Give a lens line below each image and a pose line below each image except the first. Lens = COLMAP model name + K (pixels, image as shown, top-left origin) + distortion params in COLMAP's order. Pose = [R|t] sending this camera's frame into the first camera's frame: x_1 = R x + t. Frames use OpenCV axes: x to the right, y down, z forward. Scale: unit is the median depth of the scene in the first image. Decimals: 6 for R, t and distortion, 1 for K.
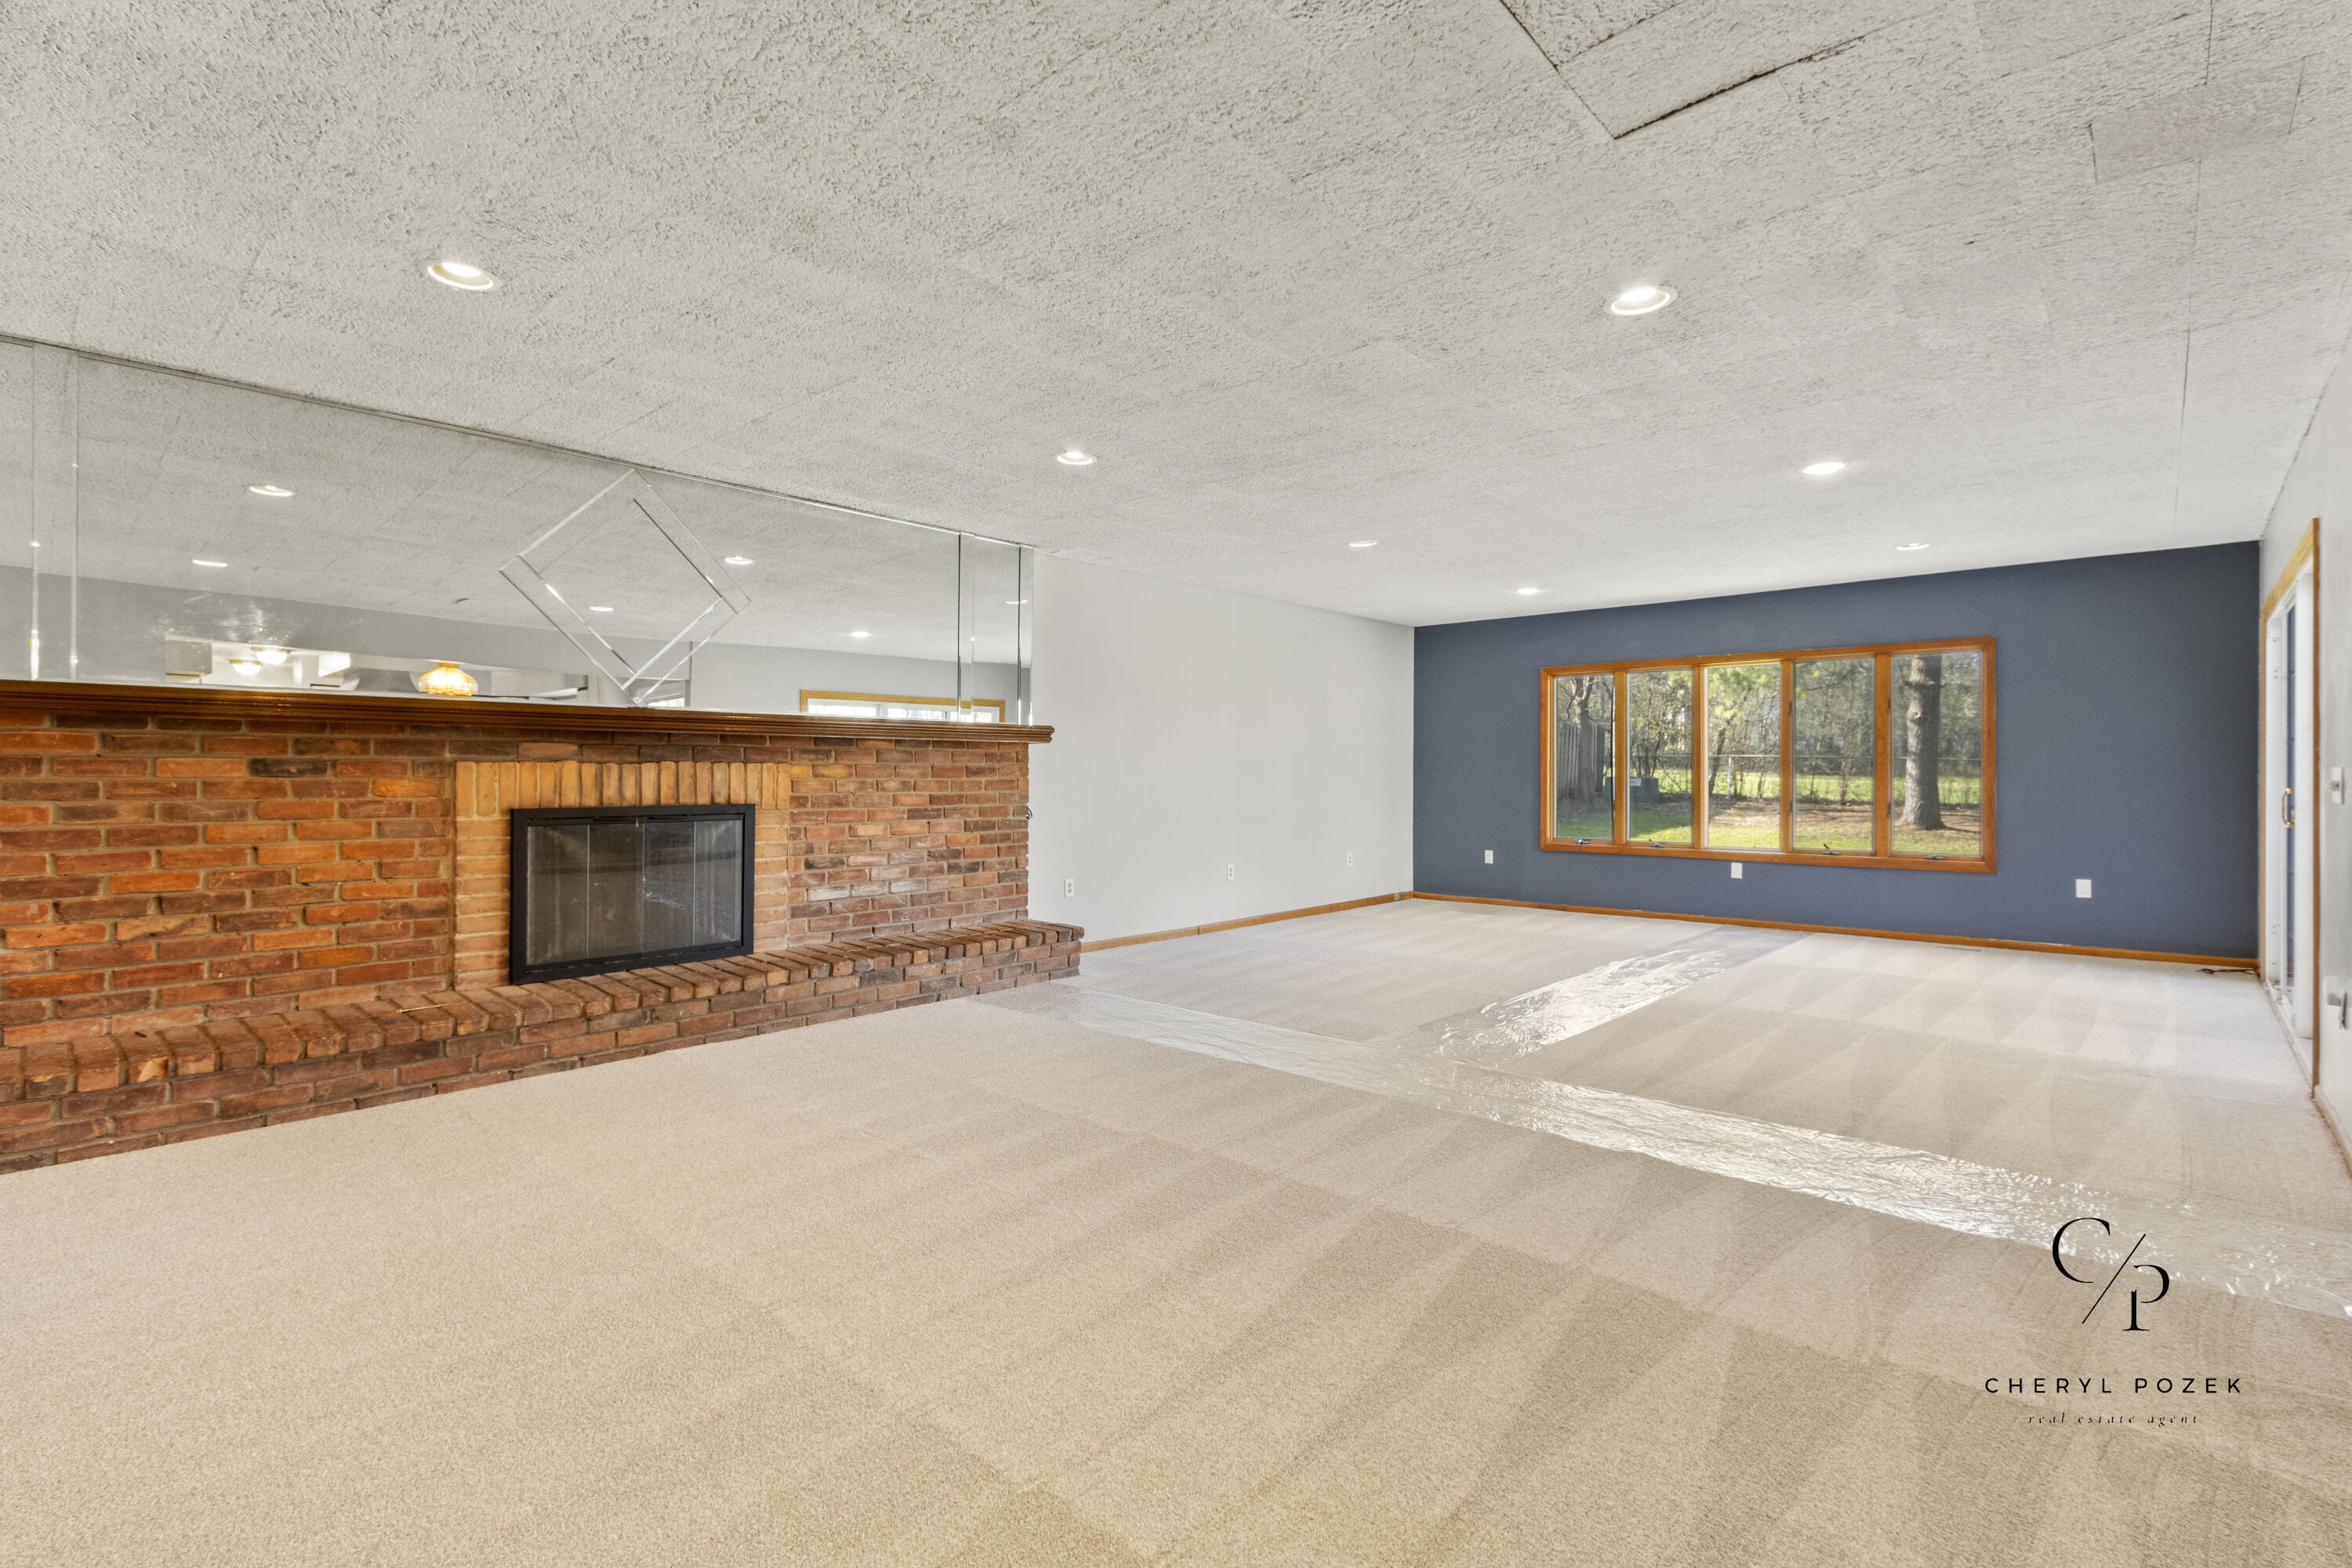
lens RADIAL K [[1094.9, 0, 1176.8], [0, 1094.9, 781.3], [0, 0, 1]] dist [0.000212, -0.000436]
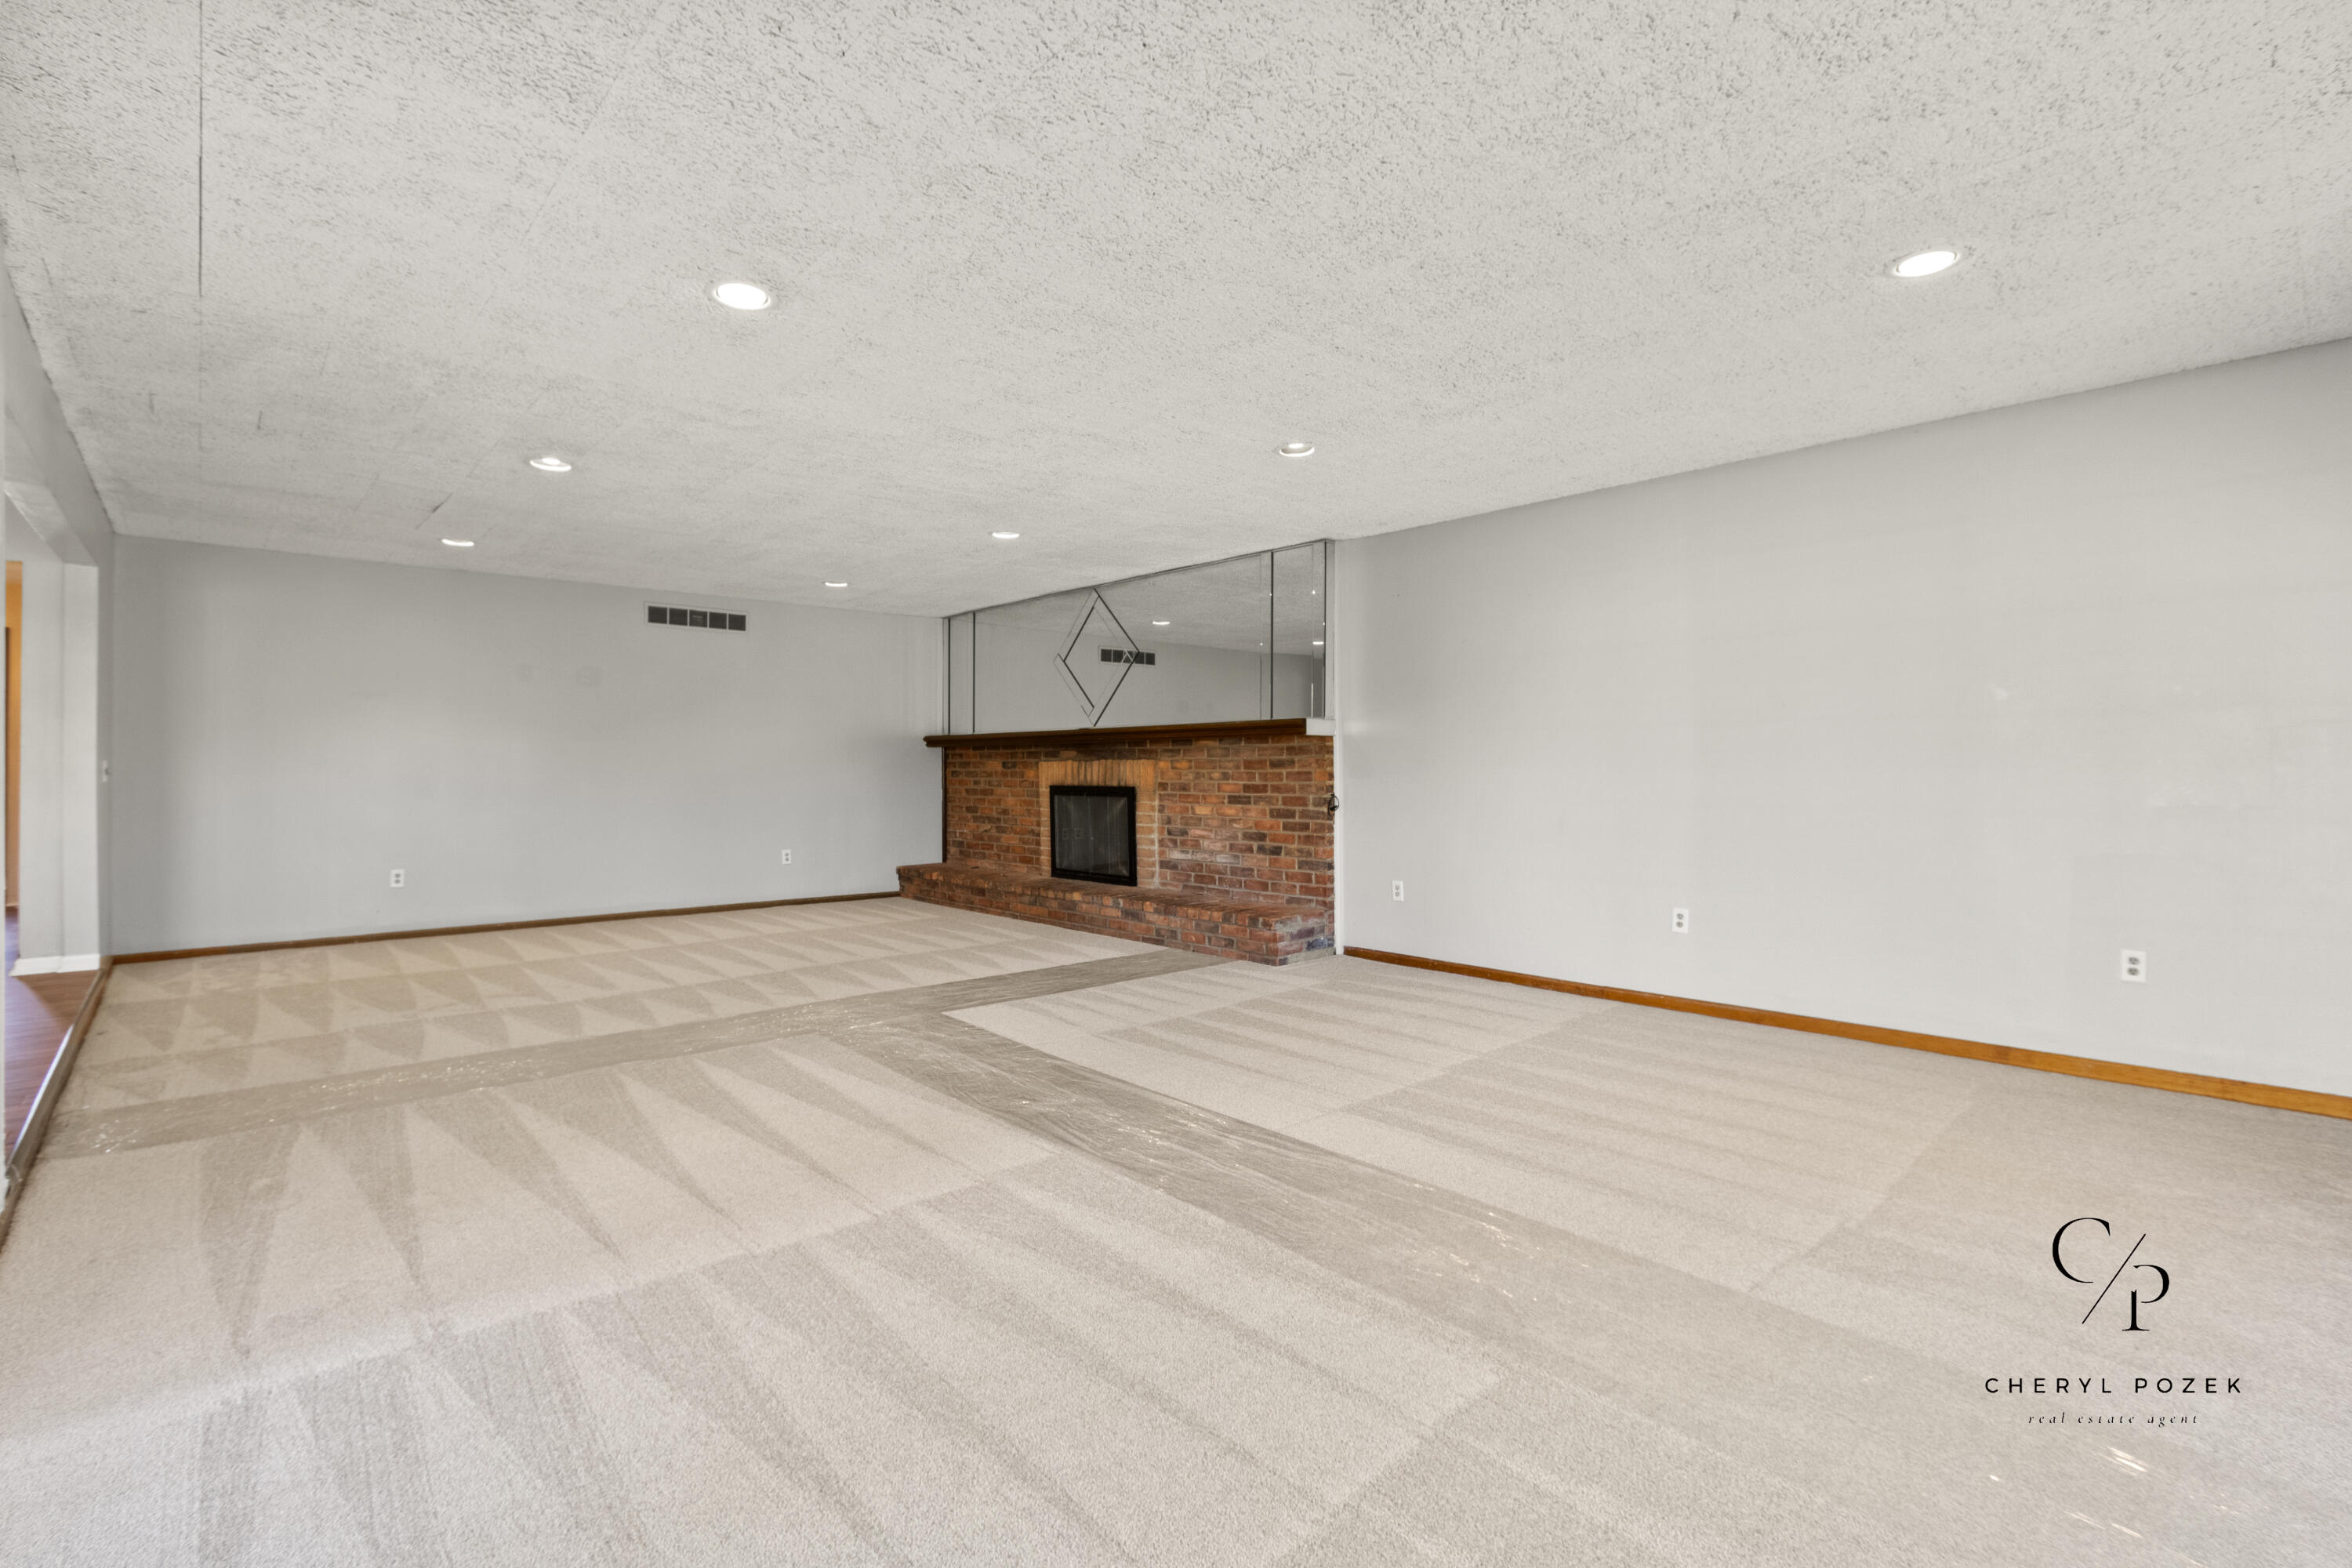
lens RADIAL K [[1094.9, 0, 1173.6], [0, 1094.9, 766.7], [0, 0, 1]] dist [0.000212, -0.000436]
pose [[-0.117922, -0.001553, -0.993022, 1.036730], [-0.002704, 0.999996, -0.001243, -0.004946], [0.993019, 0.002539, -0.117925, 1.158968]]
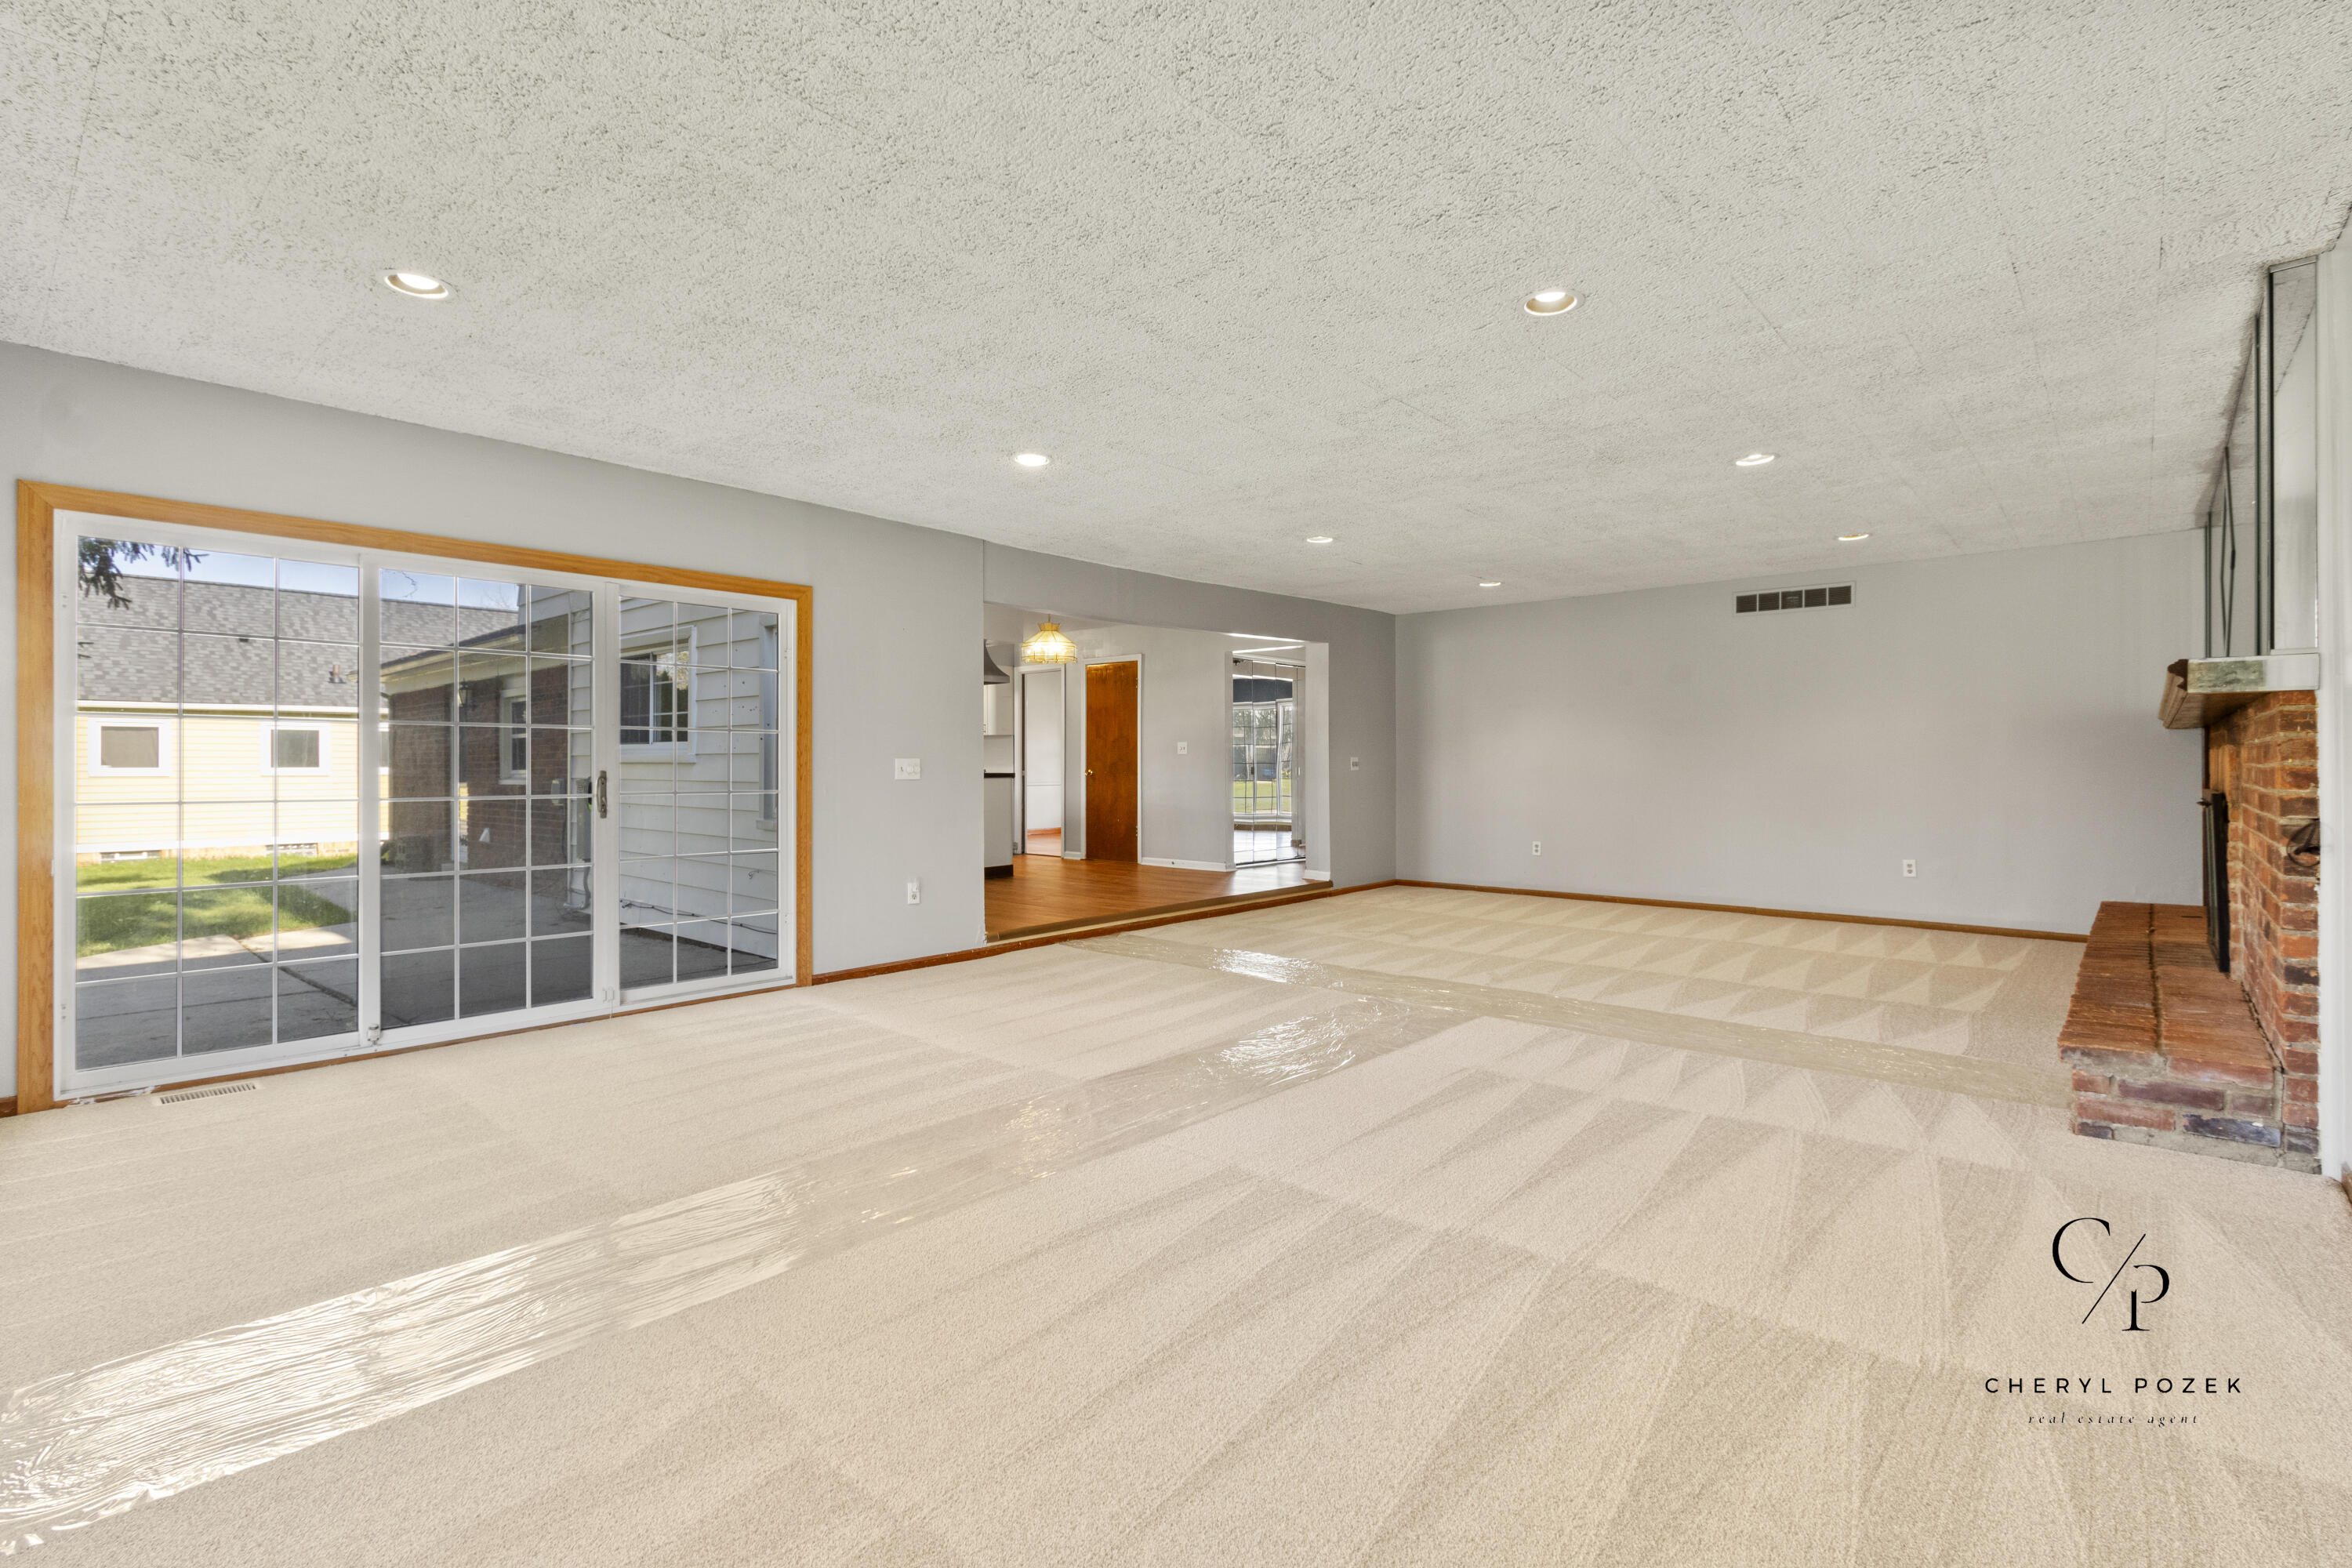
lens RADIAL K [[1094.9, 0, 1172.0], [0, 1094.9, 775.7], [0, 0, 1]] dist [0.000212, -0.000436]
pose [[-0.999700, 0.003131, 0.024273, 0.386856], [0.003500, 0.999879, 0.015167, -0.008093], [-0.024223, 0.015247, -0.999590, 1.738590]]
